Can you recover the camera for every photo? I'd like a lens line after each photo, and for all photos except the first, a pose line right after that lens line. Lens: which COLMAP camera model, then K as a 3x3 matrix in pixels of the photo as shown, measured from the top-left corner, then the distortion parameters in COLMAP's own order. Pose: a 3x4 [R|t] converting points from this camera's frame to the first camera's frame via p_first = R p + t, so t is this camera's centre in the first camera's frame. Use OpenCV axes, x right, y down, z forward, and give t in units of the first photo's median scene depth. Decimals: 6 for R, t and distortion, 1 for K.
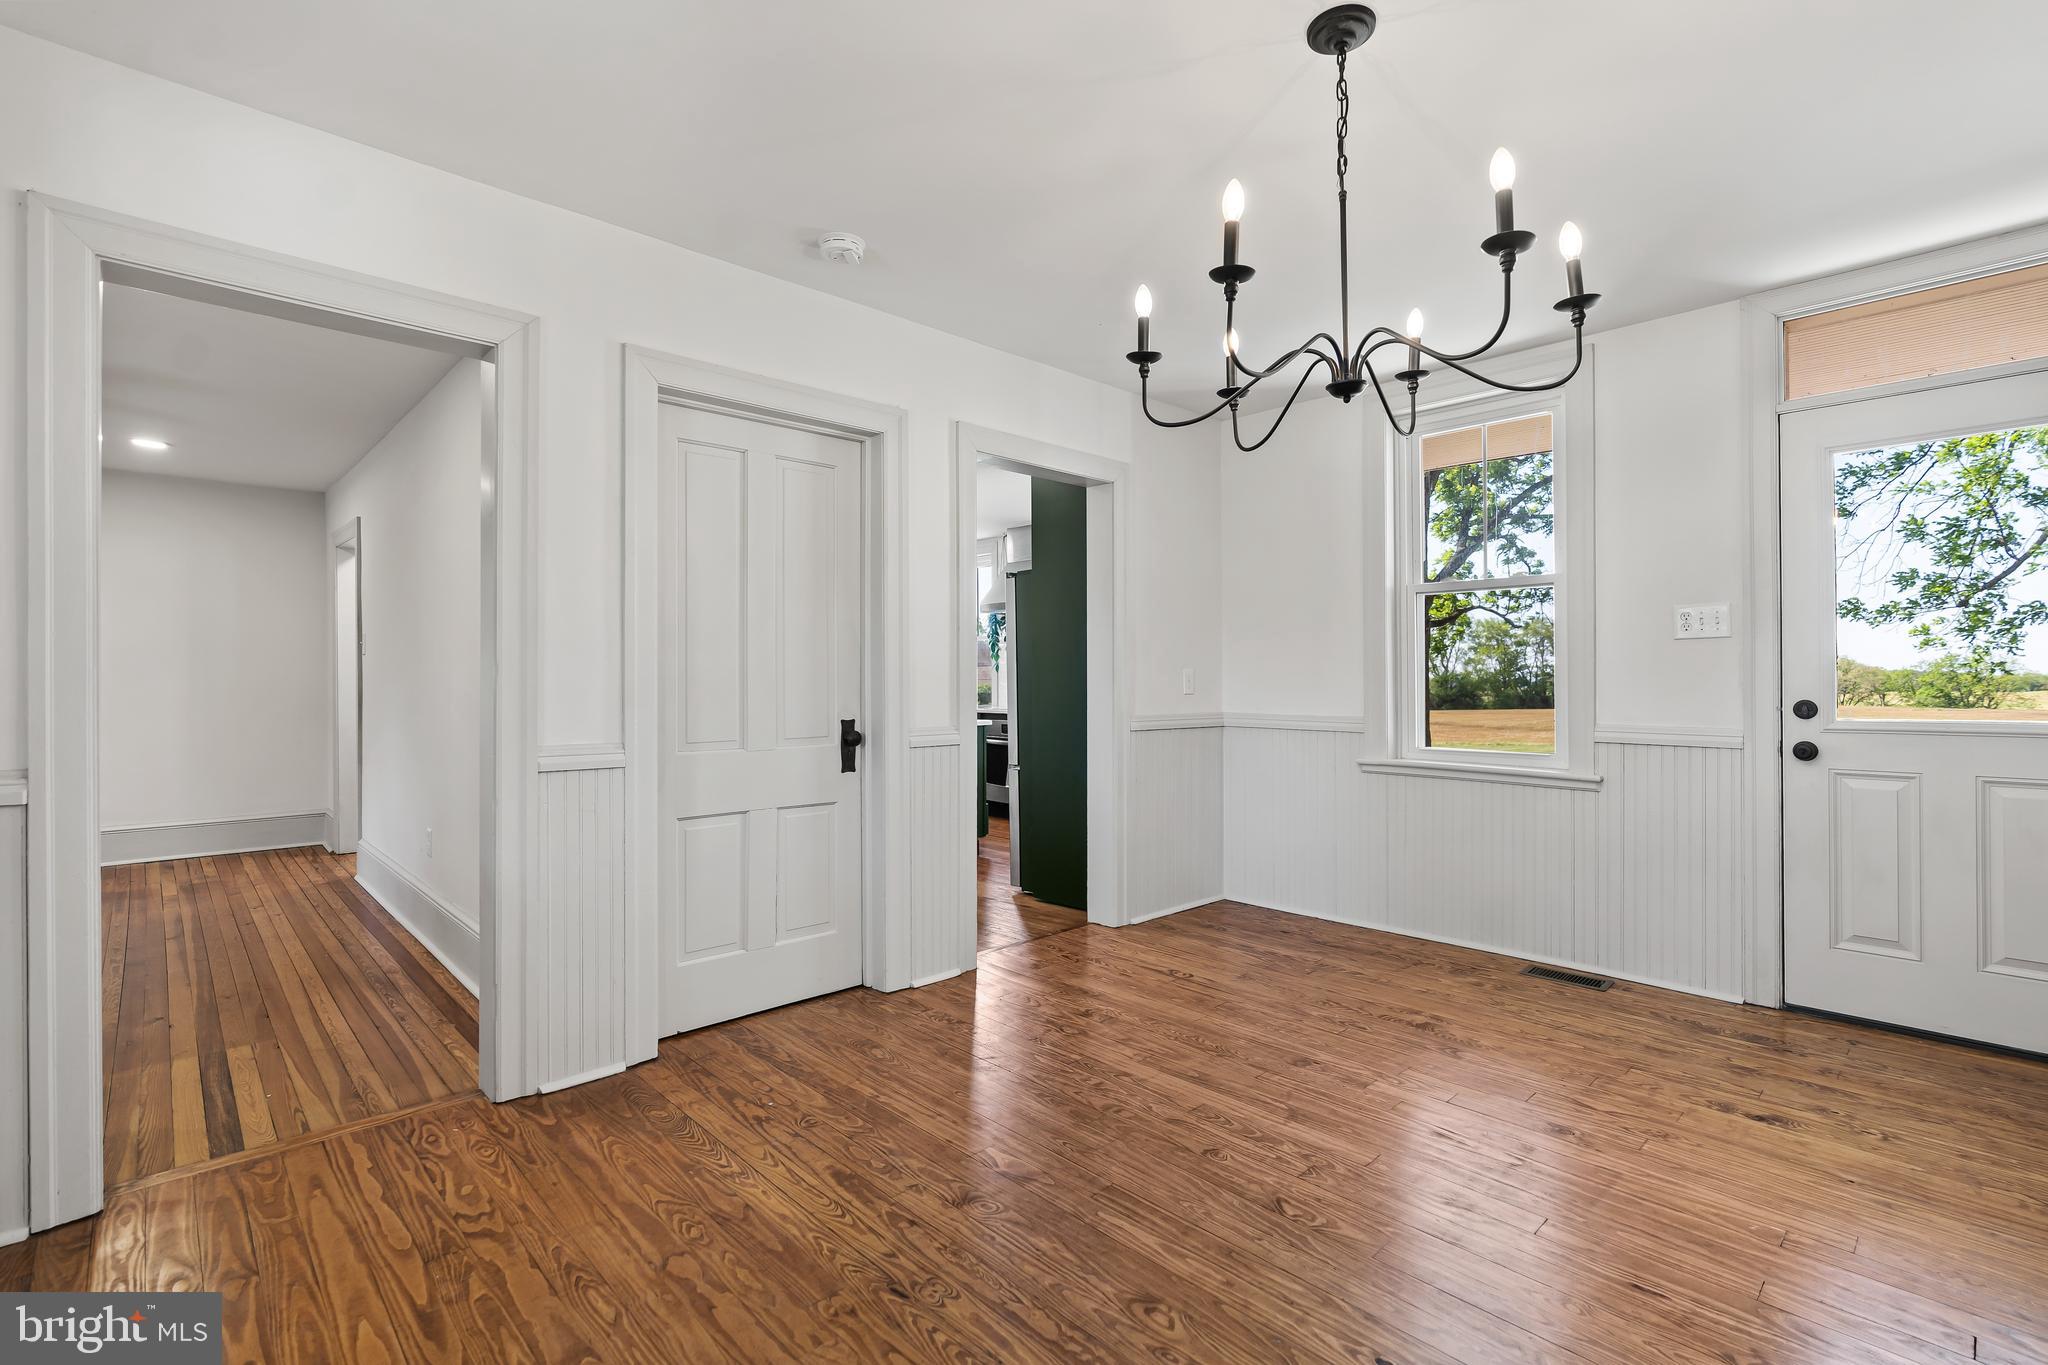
lens RADIAL K [[929.7, 0, 1026.5], [0, 929.7, 675.2], [0, 0, 1]] dist [-0.009021, 0.002789]
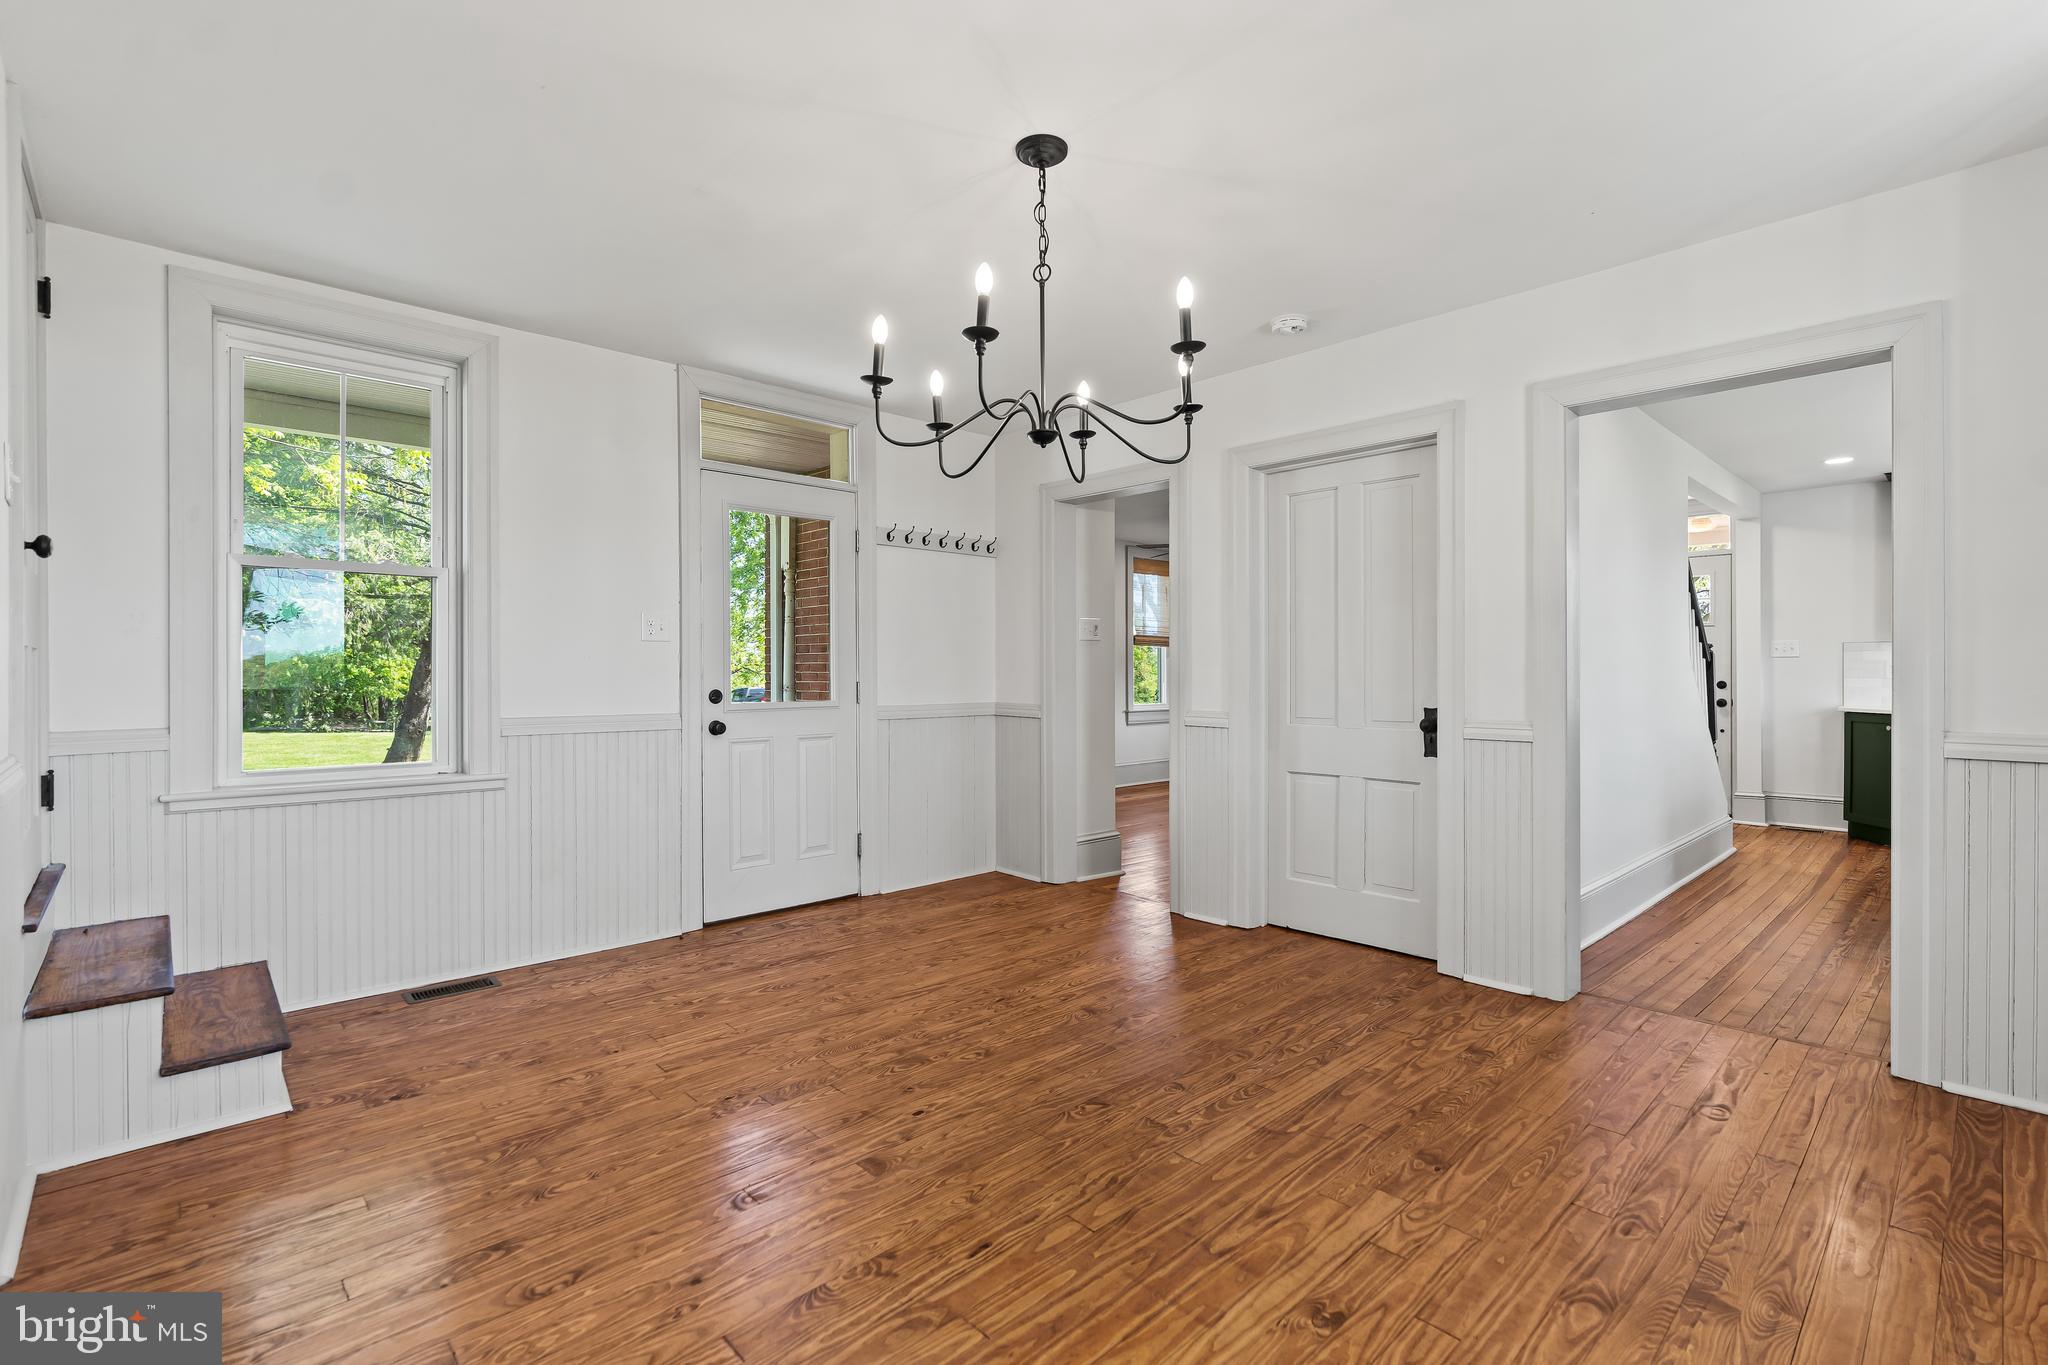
lens RADIAL K [[929.7, 0, 1025.0], [0, 929.7, 680.6], [0, 0, 1]] dist [-0.009021, 0.002789]
pose [[-0.003849, 0.009713, -0.999945, 1.074547], [0.004562, 0.999943, 0.009695, 0.004365], [0.999982, -0.004524, -0.003893, 0.661076]]
